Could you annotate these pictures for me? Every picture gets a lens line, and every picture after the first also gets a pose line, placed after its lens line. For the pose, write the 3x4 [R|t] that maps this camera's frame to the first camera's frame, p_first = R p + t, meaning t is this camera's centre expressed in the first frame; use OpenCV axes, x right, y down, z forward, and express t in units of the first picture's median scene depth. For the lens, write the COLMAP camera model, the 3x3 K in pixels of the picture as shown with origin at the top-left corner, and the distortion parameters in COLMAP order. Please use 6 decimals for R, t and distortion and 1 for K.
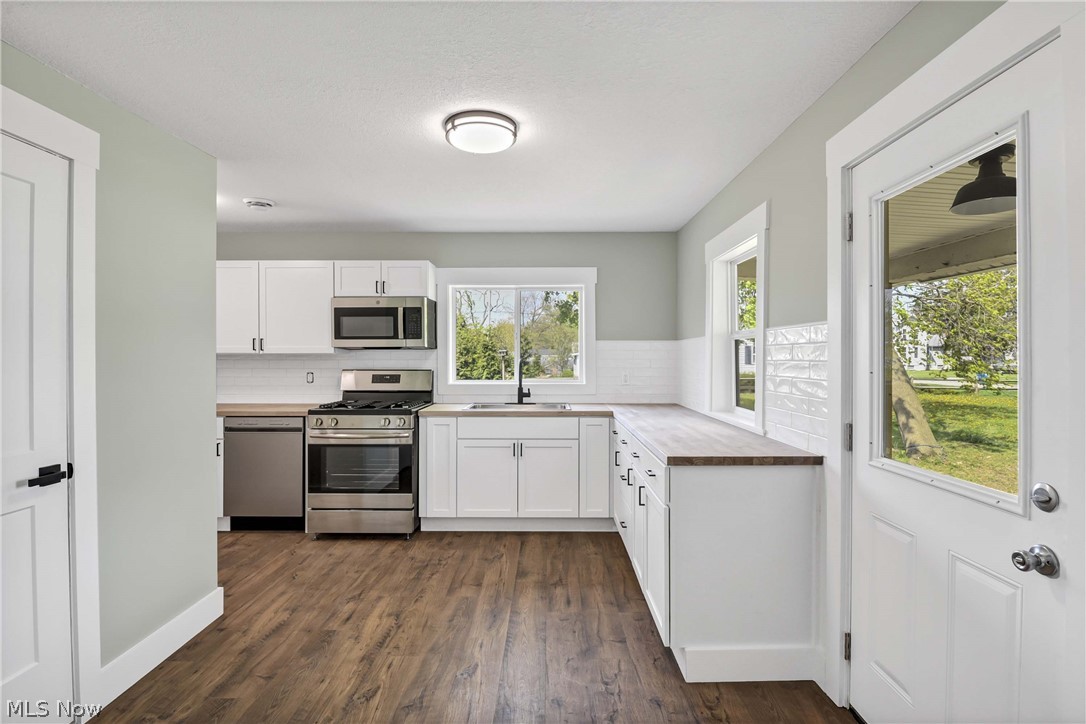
lens RADIAL K [[506.0, 0, 550.5], [0, 506.0, 357.0], [0, 0, 1]] dist [-0.004455, -0.007151]
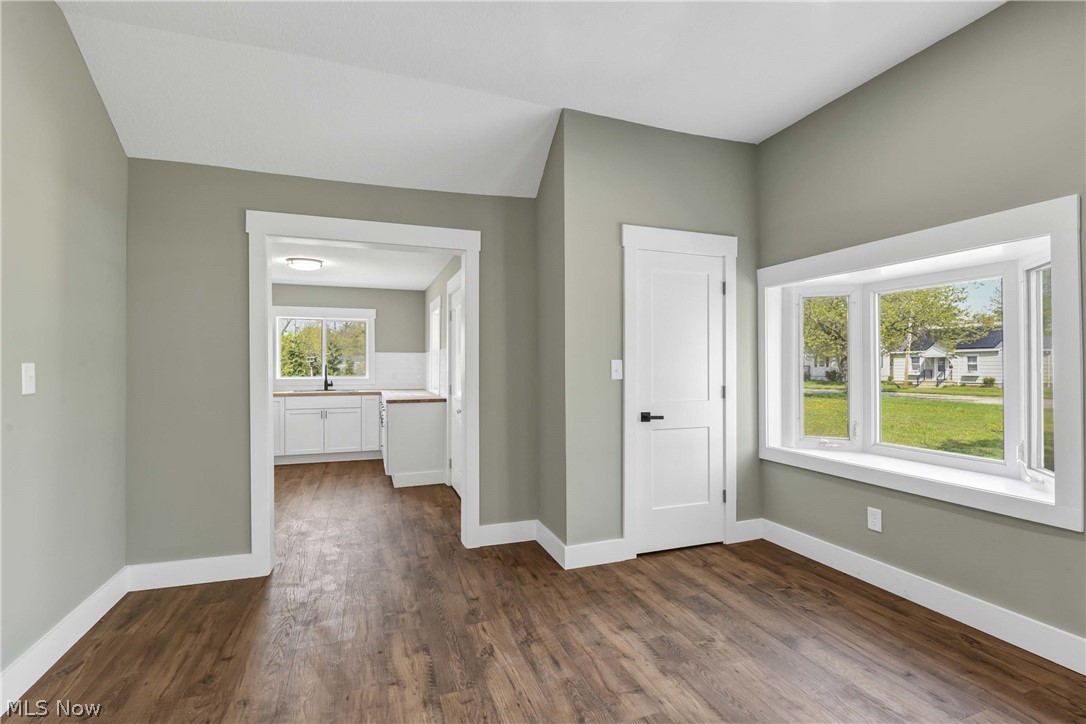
lens RADIAL K [[515.3, 0, 580.1], [0, 515.3, 364.5], [0, 0, 1]] dist [-0.000400, -0.008826]
pose [[0.925043, 0.000803, 0.379861, 0.082718], [-0.001082, 0.999999, 0.000522, 0.006166], [-0.379861, -0.000893, 0.925043, -1.047076]]
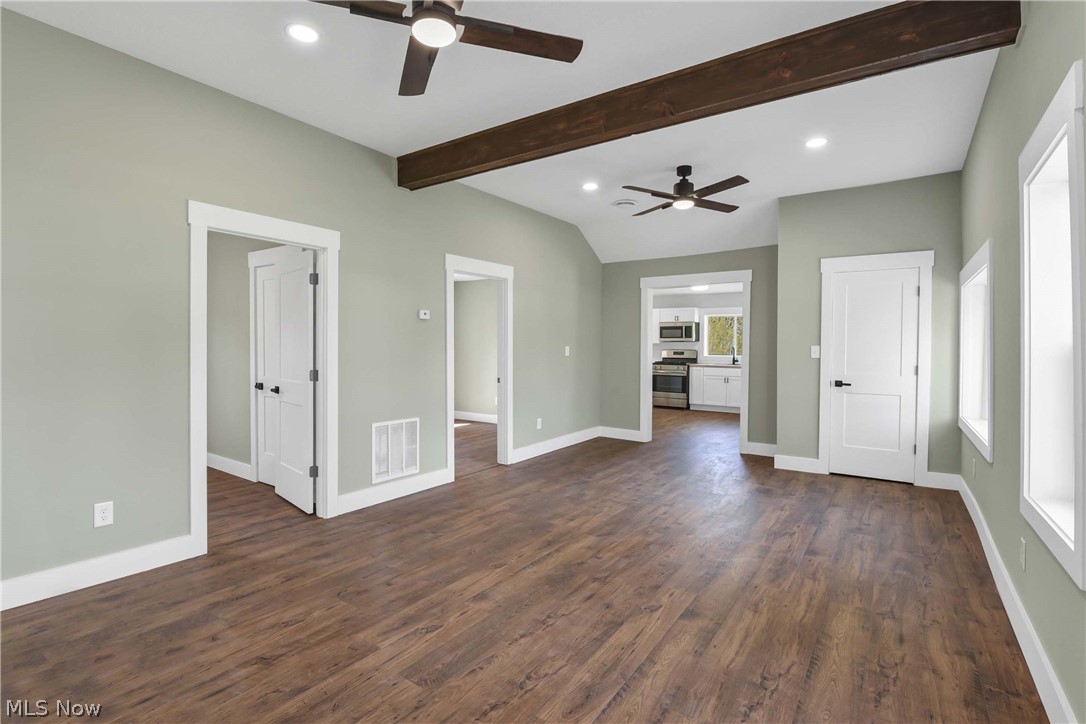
lens RADIAL K [[526.5, 0, 543.7], [0, 526.5, 358.4], [0, 0, 1]] dist [-0.004969, -0.006310]
pose [[0.837363, 0.020314, -0.546270, 0.646513], [-0.005706, 0.999580, 0.028425, -0.003127], [0.546618, -0.020685, 0.837127, -1.853740]]
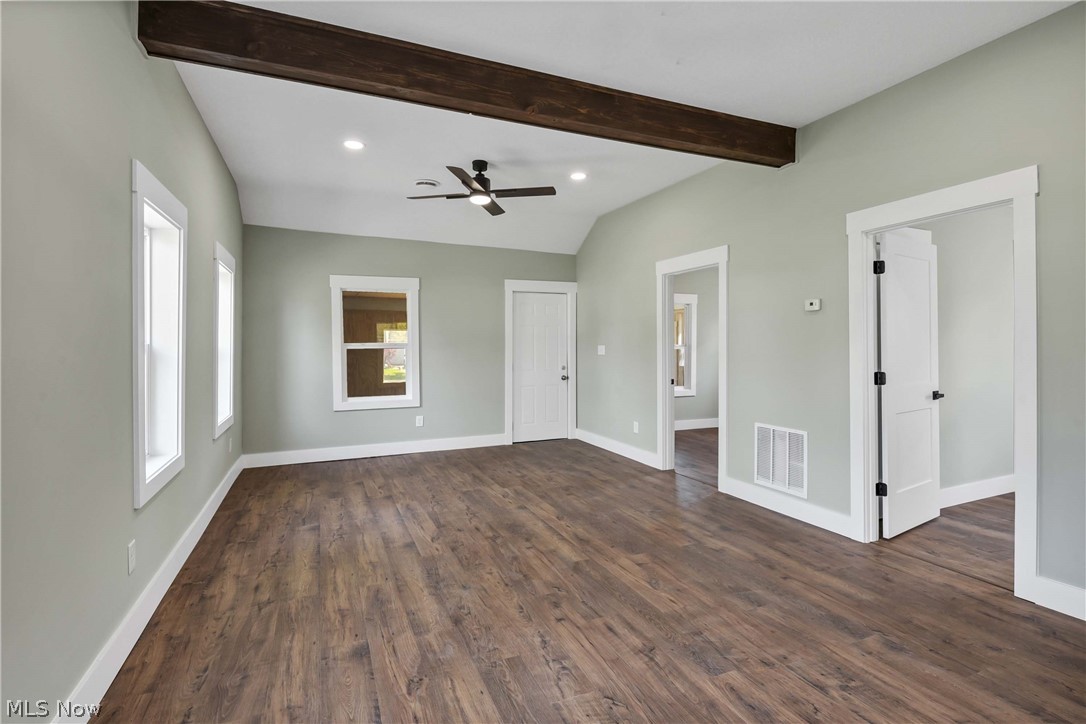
lens RADIAL K [[559.0, 0, 563.7], [0, 559.0, 349.6], [0, 0, 1]] dist [0.011501, -0.008099]
pose [[-0.910064, 0.014203, -0.414224, 0.598987], [0.013760, 0.999897, 0.004053, 0.003270], [0.414239, -0.002011, -0.910166, -0.250719]]
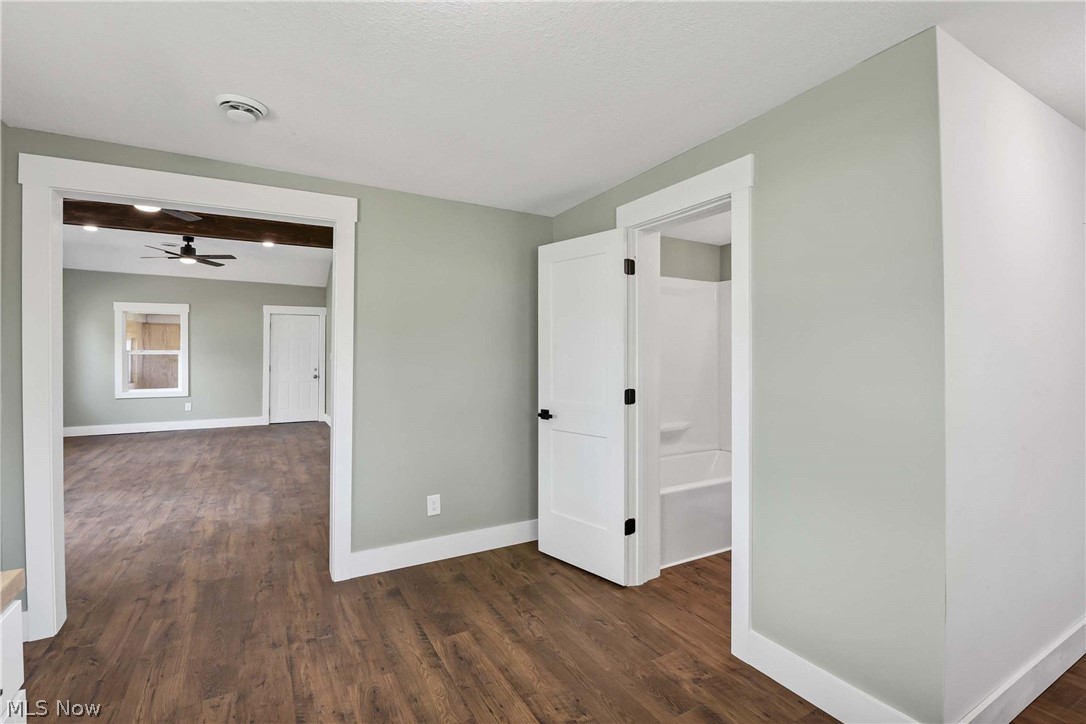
lens RADIAL K [[506.0, 0, 568.8], [0, 506.0, 359.8], [0, 0, 1]] dist [-0.004455, -0.007151]
pose [[-0.854366, 0.005062, -0.519647, 0.020937], [0.000133, 0.999955, 0.009522, 0.002745], [0.519672, 0.008066, -0.854328, 0.917644]]
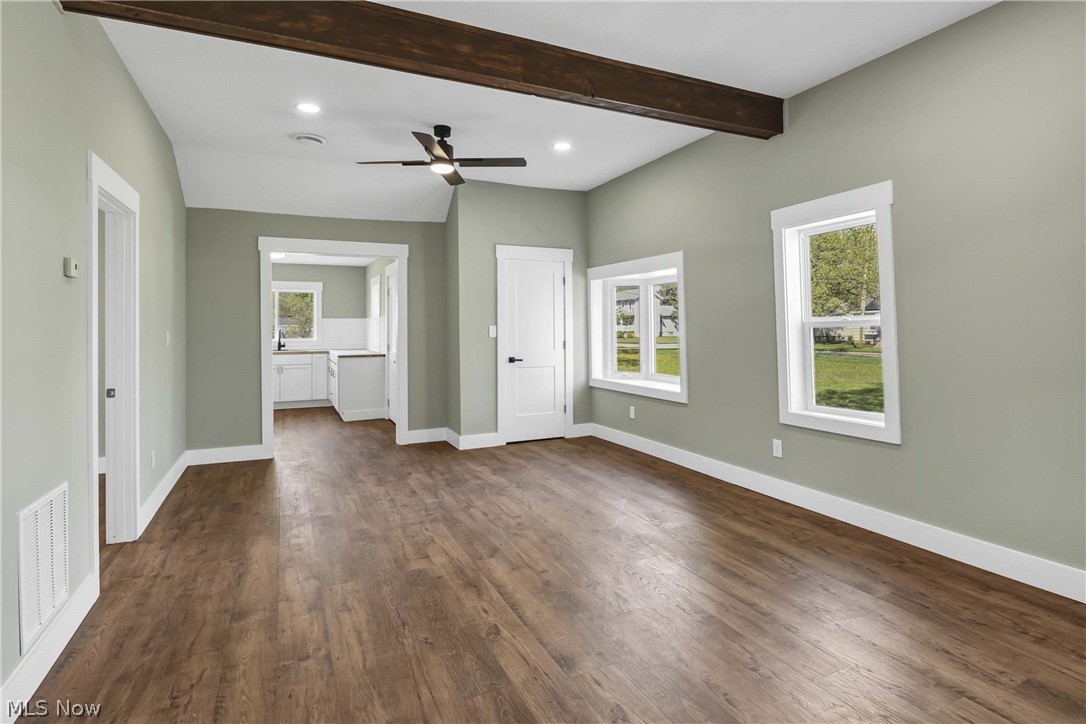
lens RADIAL K [[563.7, 0, 611.5], [0, 563.7, 323.8], [0, 0, 1]] dist [0.007246, -0.007714]
pose [[0.868600, -0.002584, 0.495507, -0.029052], [0.004348, 0.999988, -0.002408, -0.001296], [-0.495495, 0.004246, 0.868600, -1.834768]]
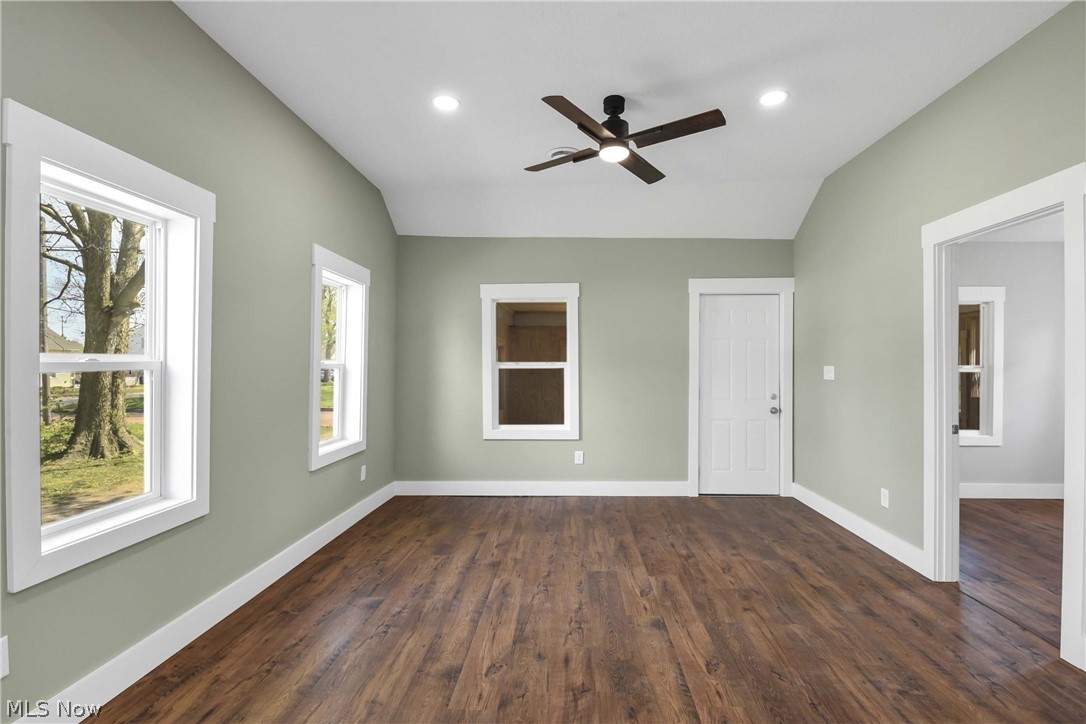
lens RADIAL K [[541.3, 0, 552.6], [0, 541.3, 364.3], [0, 0, 1]] dist [-0.009162, -0.001637]
pose [[-0.999489, 0.005834, 0.031415, 0.318891], [0.005548, 0.999942, -0.009203, 0.001704], [-0.031467, -0.009024, -0.999464, -0.630118]]
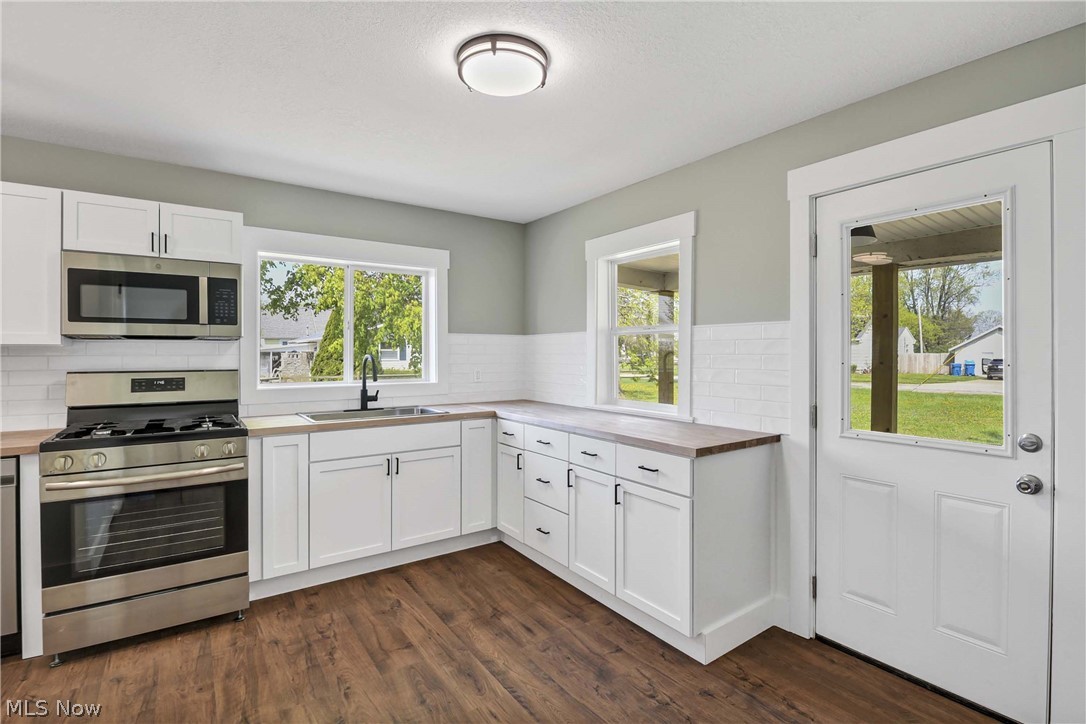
lens RADIAL K [[515.3, 0, 557.2], [0, 515.3, 351.9], [0, 0, 1]] dist [-0.000400, -0.008826]
pose [[0.808203, 0.001273, 0.588903, -0.342612], [0.000101, 0.999997, -0.002301, 0.002820], [-0.588904, 0.001919, 0.808200, 0.186302]]
